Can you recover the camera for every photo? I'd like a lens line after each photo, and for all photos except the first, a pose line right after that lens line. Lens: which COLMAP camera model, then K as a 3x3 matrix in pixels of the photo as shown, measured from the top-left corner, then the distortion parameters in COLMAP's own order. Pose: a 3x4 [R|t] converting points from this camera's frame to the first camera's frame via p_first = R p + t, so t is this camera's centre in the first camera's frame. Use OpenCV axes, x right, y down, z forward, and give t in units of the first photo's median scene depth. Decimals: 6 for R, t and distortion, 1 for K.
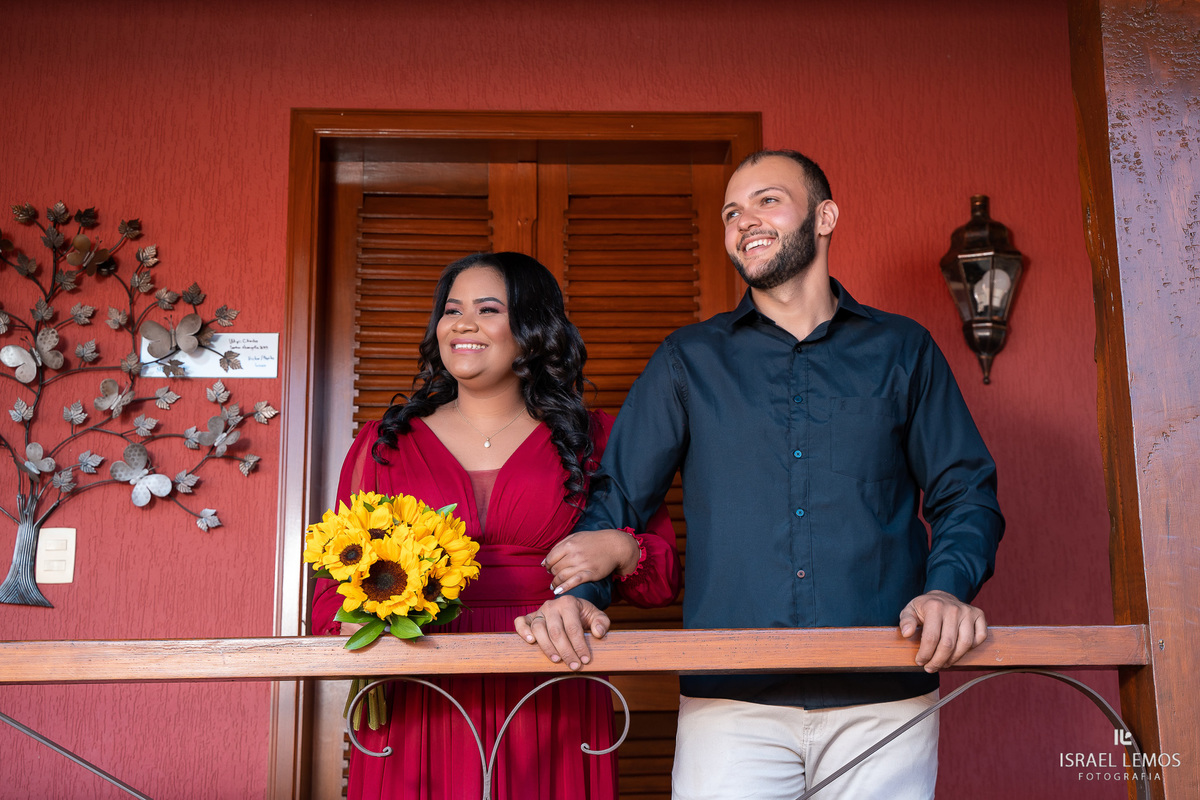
lens RADIAL K [[1632.2, 0, 600.0], [0, 1632.2, 400.0], [0, 0, 1]] dist [0.061893, 0.079222]
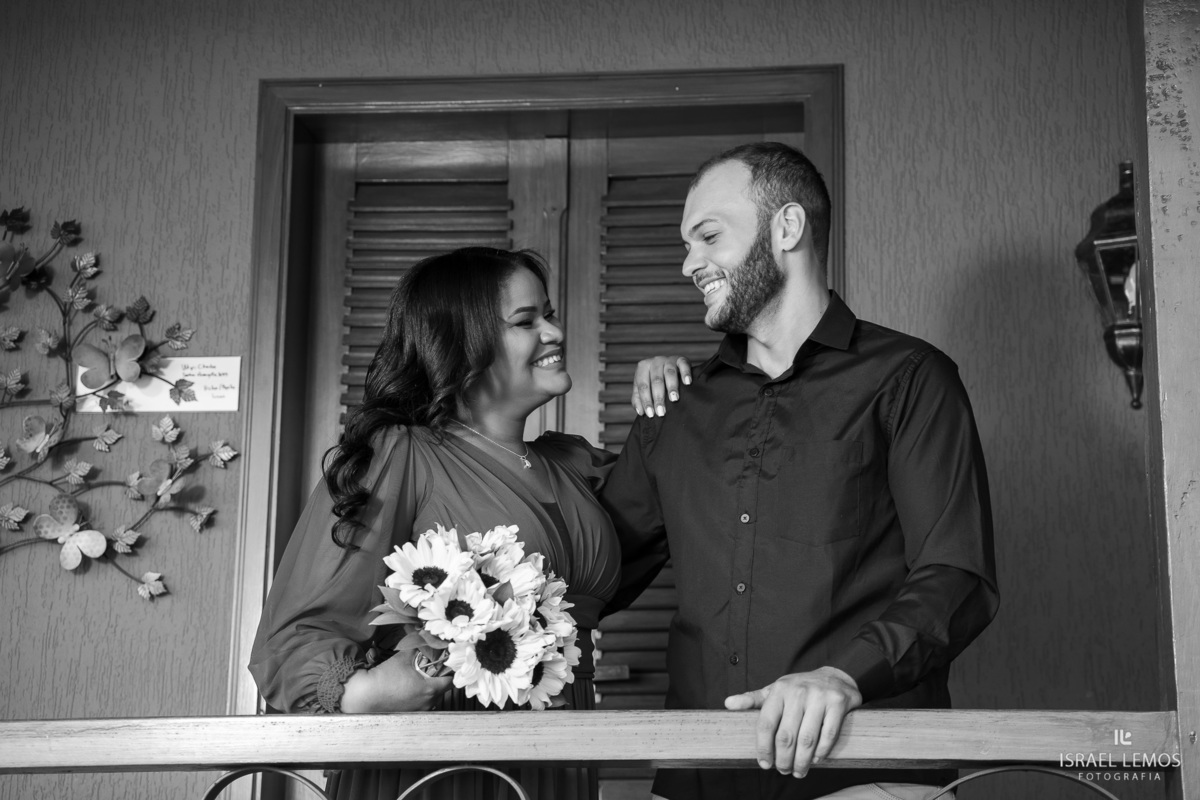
lens RADIAL K [[2203.3, 0, 600.0], [0, 2203.3, 400.0], [0, 0, 1]] dist [0.235839, -0.017328]
pose [[0.989397, -0.012746, -0.144674, 0.140723], [0.010178, 0.999778, -0.018476, 0.003109], [0.144877, 0.016807, 0.989307, -0.067514]]
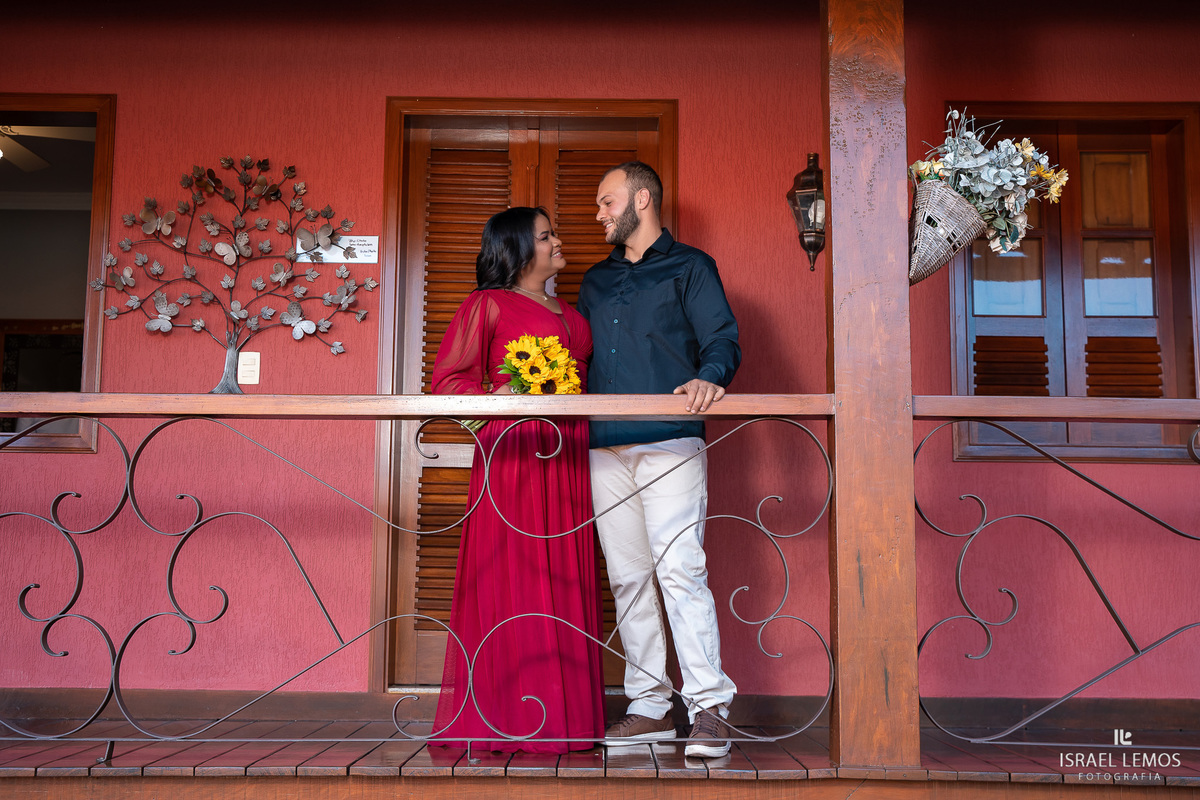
lens RADIAL K [[1390.2, 0, 600.0], [0, 1390.2, 400.0], [0, 0, 1]] dist [-0.006665, 0.059798]
pose [[0.999254, 0.011727, -0.036808, 0.078752], [-0.008974, 0.997212, 0.074078, 0.017912], [0.037574, -0.073692, 0.996573, -0.393445]]
